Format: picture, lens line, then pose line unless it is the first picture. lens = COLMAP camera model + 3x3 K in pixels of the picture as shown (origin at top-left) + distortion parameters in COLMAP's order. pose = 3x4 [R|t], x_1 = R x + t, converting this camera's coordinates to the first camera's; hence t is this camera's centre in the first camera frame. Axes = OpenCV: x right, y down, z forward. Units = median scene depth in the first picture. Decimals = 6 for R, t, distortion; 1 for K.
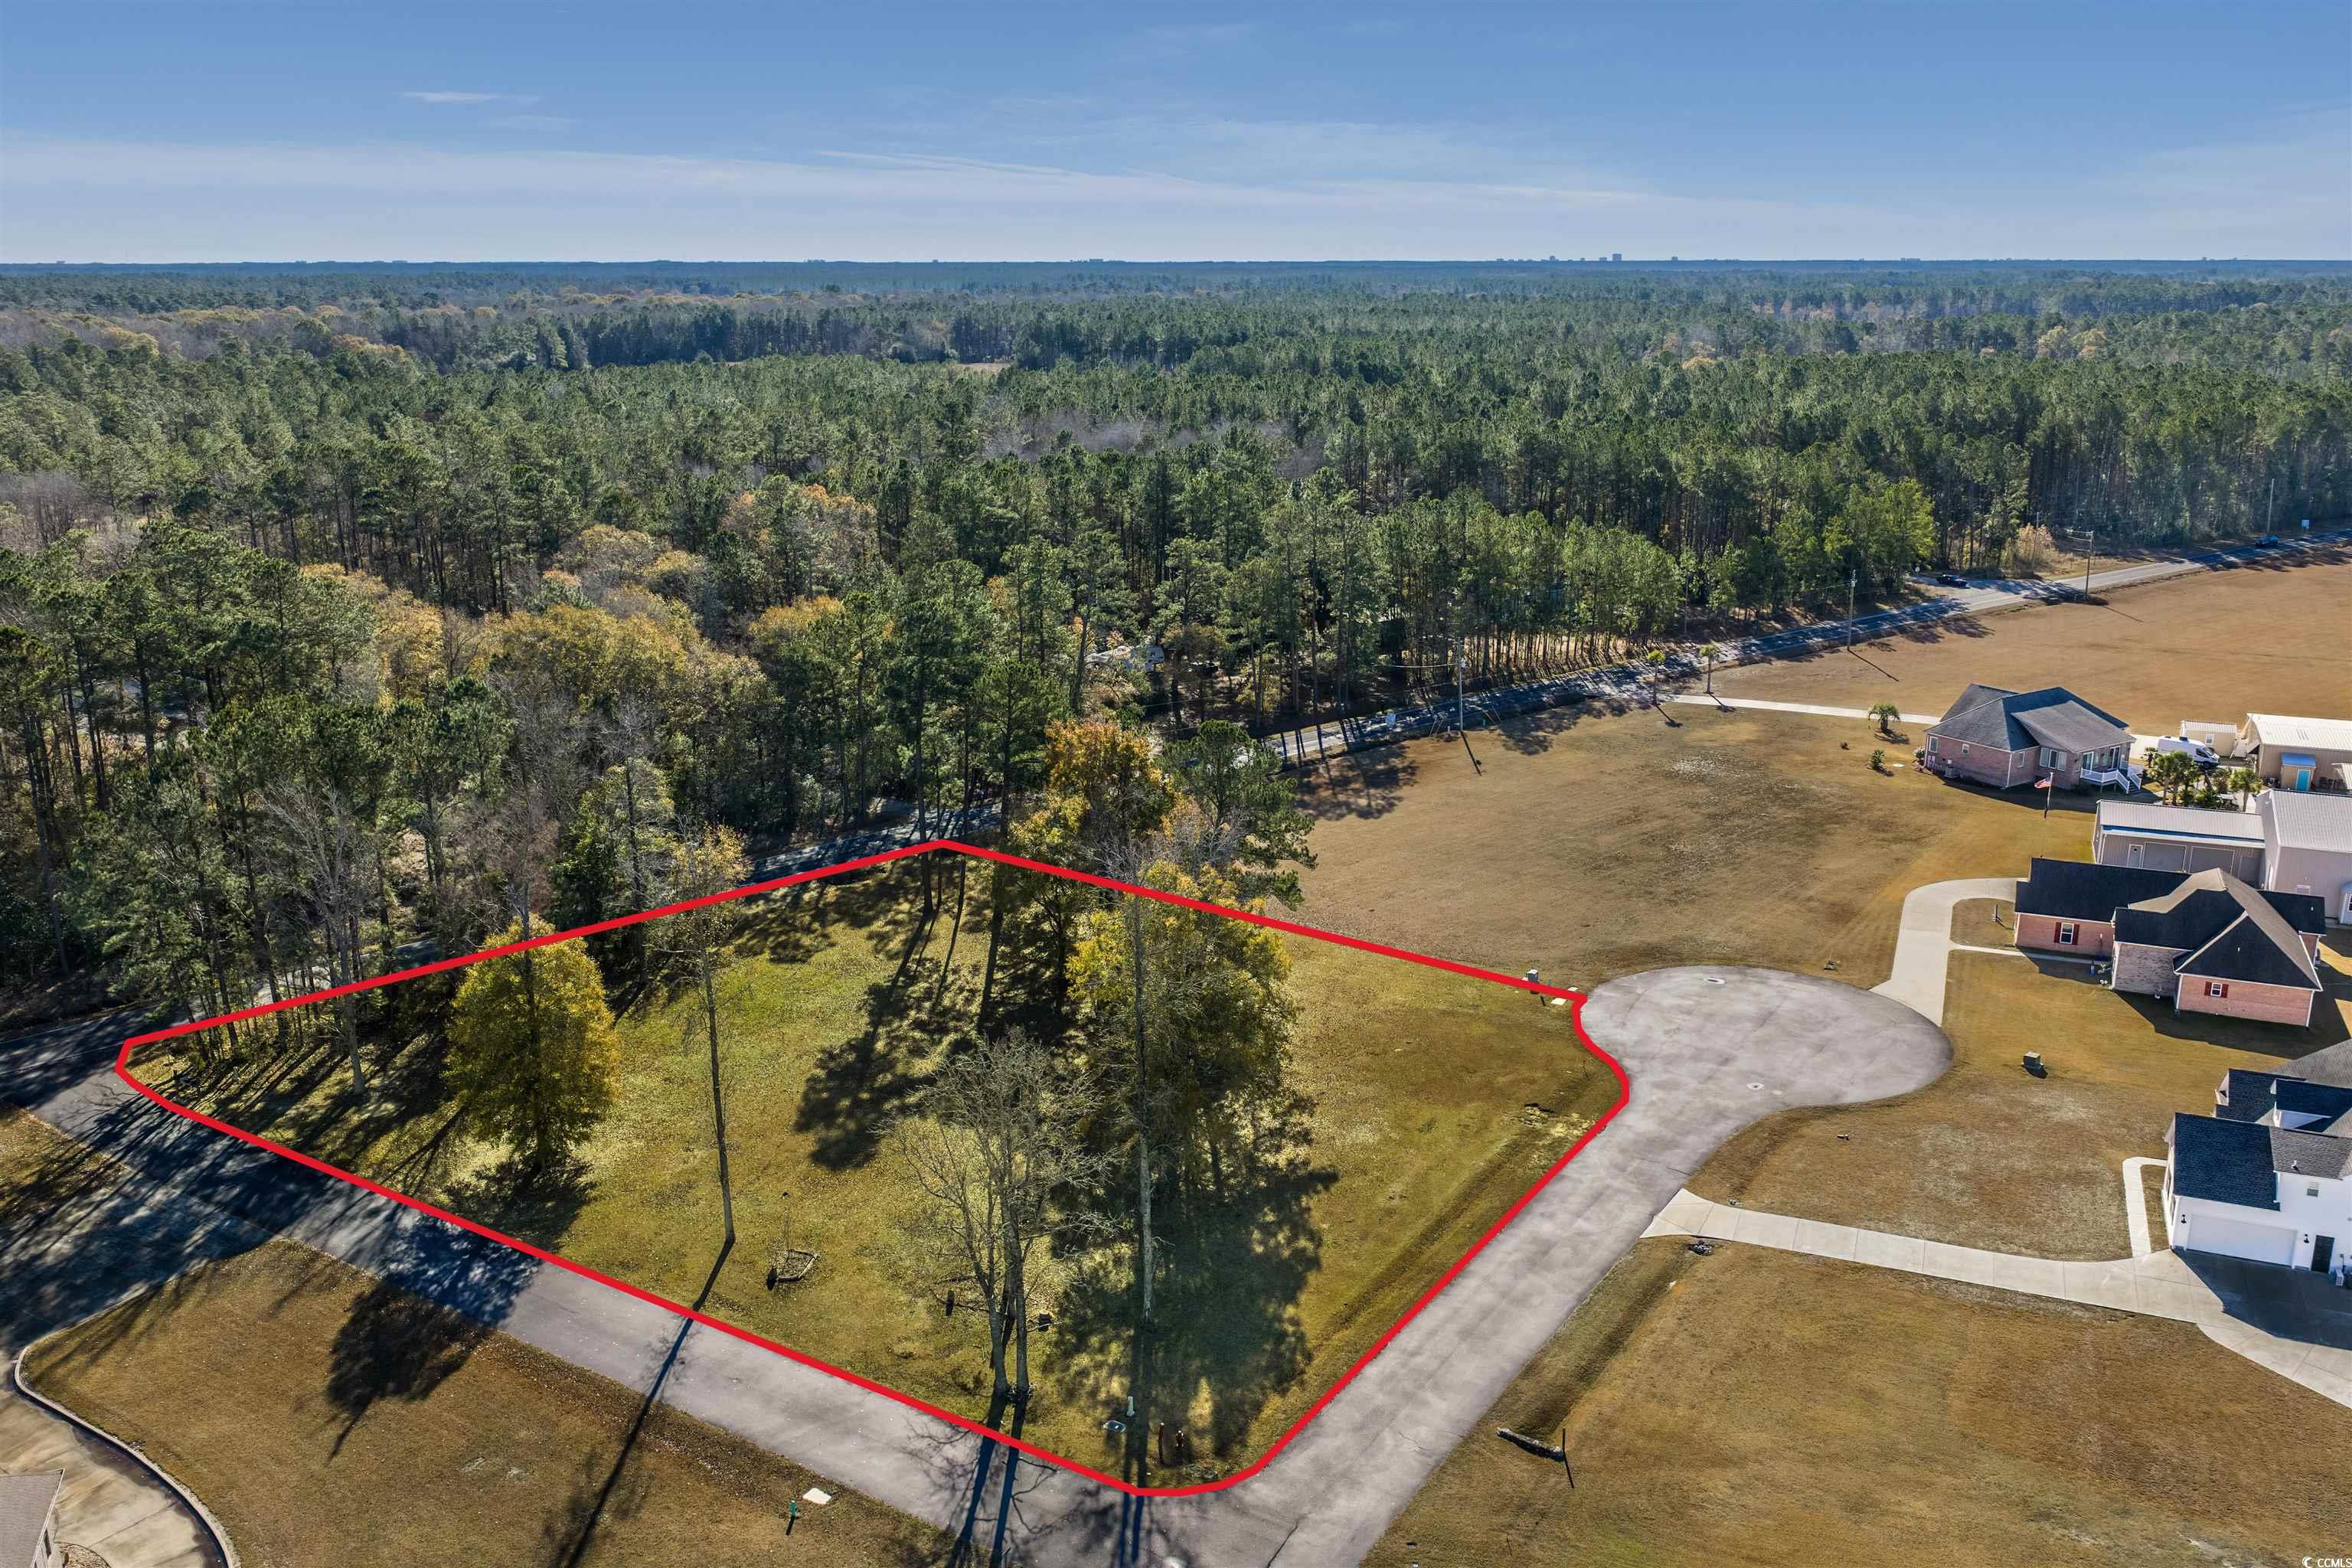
lens RADIAL K [[1896.2, 0, 1177.3], [0, 1896.2, 781.7], [0, 0, 1]] dist [0.014026, -0.015760]
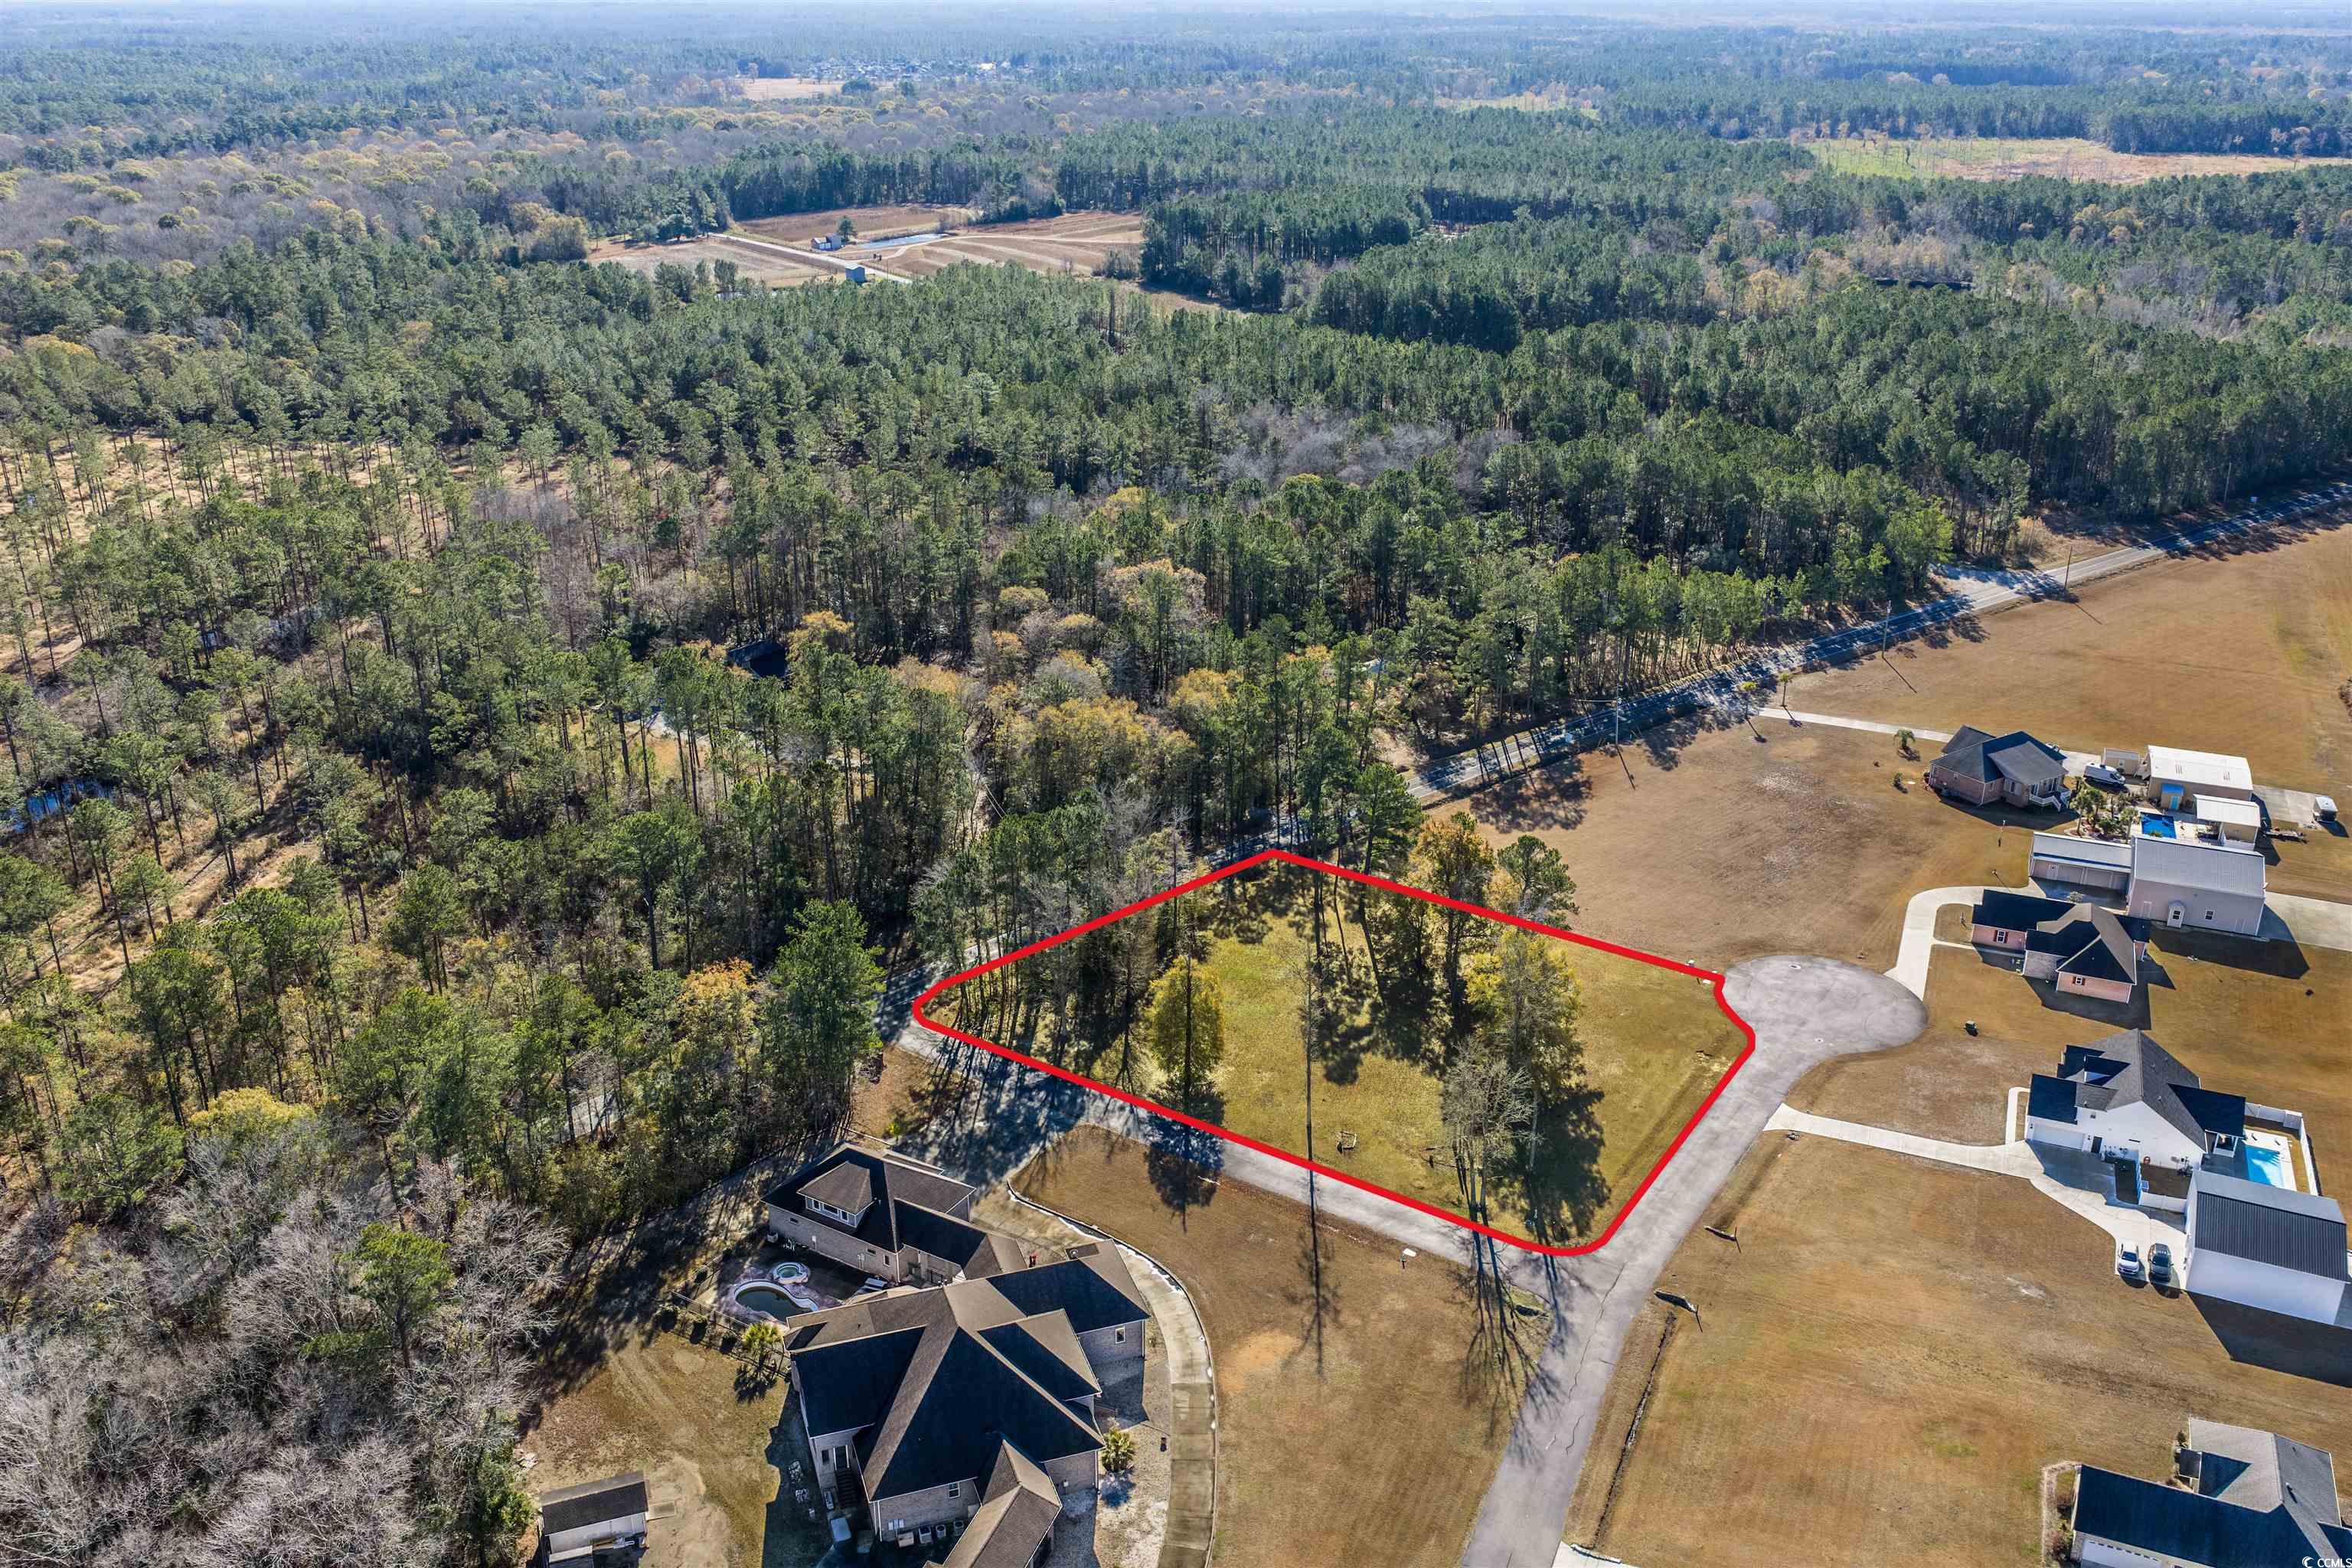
lens RADIAL K [[1896.2, 0, 1178.6], [0, 1896.2, 780.6], [0, 0, 1]] dist [0.014026, -0.015760]
pose [[0.999929, 0.008624, -0.008221, -0.259920], [-0.007472, 0.991344, 0.131081, -0.277950], [0.009280, -0.131010, 0.991338, -0.685033]]
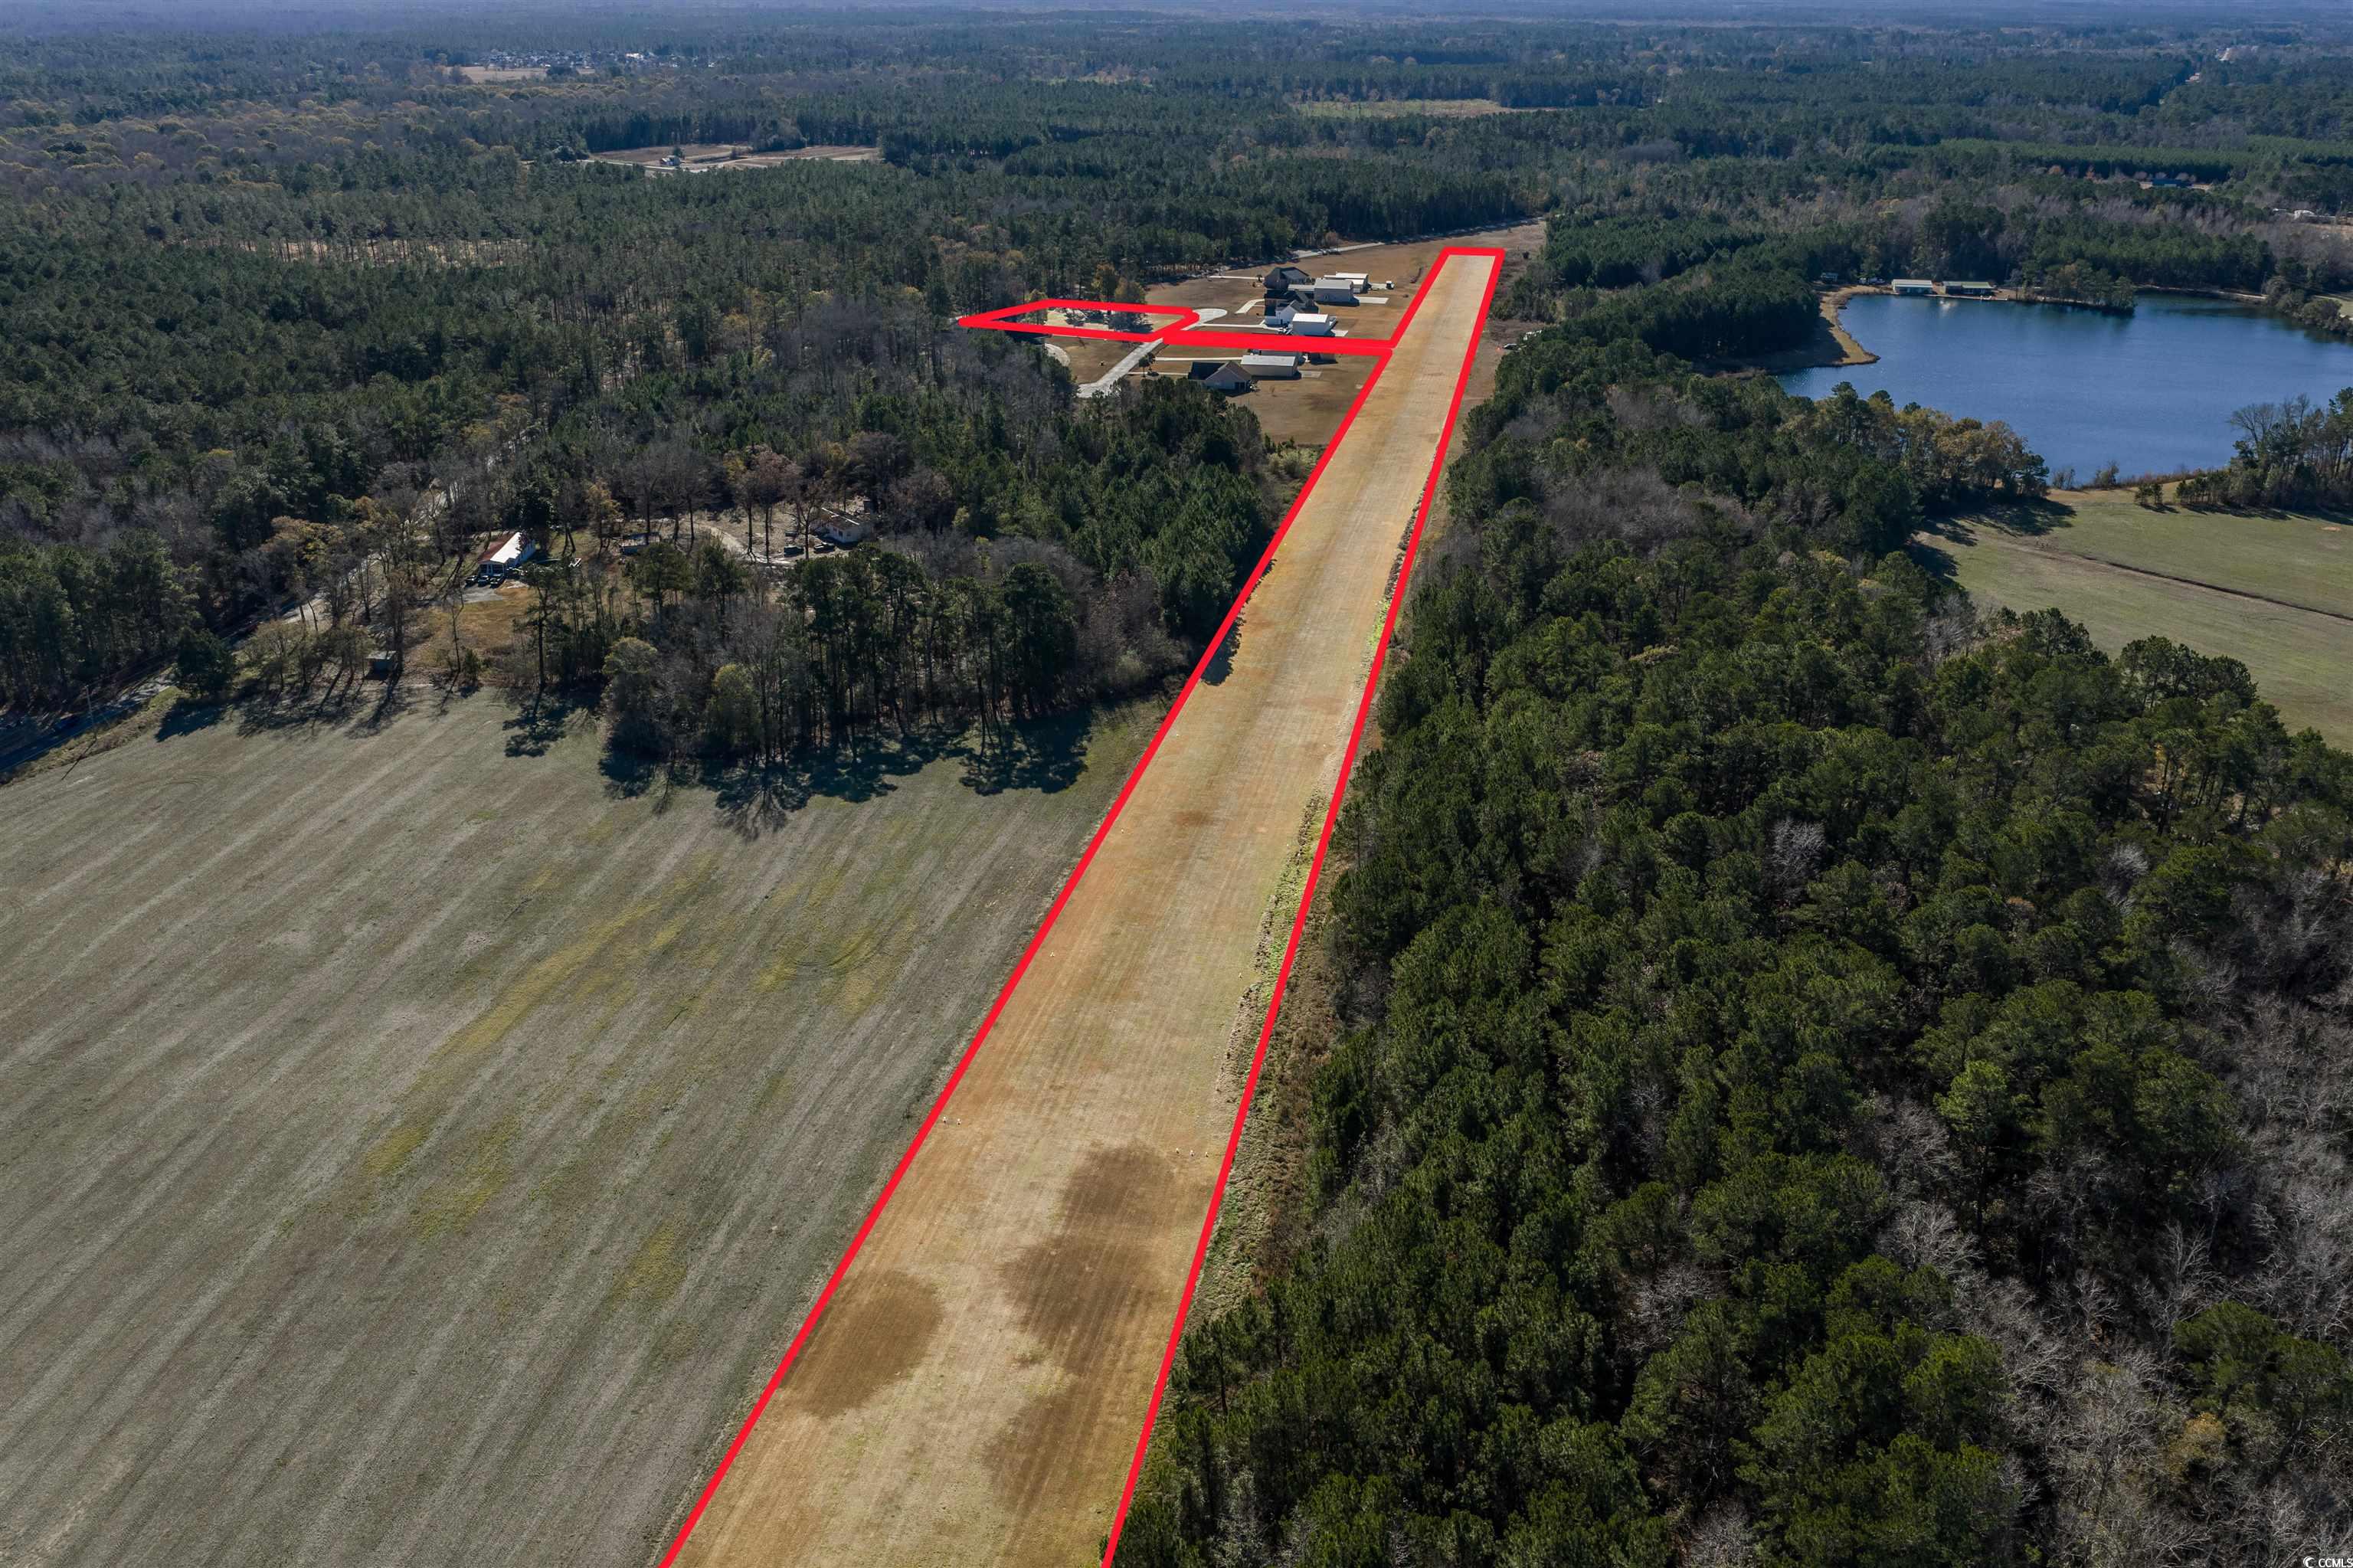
lens RADIAL K [[1897.1, 0, 1175.8], [0, 1897.1, 784.9], [0, 0, 1]] dist [0.014026, -0.015760]
pose [[0.980118, -0.071399, 0.185122, -0.952609], [0.045701, 0.989161, 0.139544, 0.690171], [-0.193079, -0.128309, 0.972758, -4.568447]]
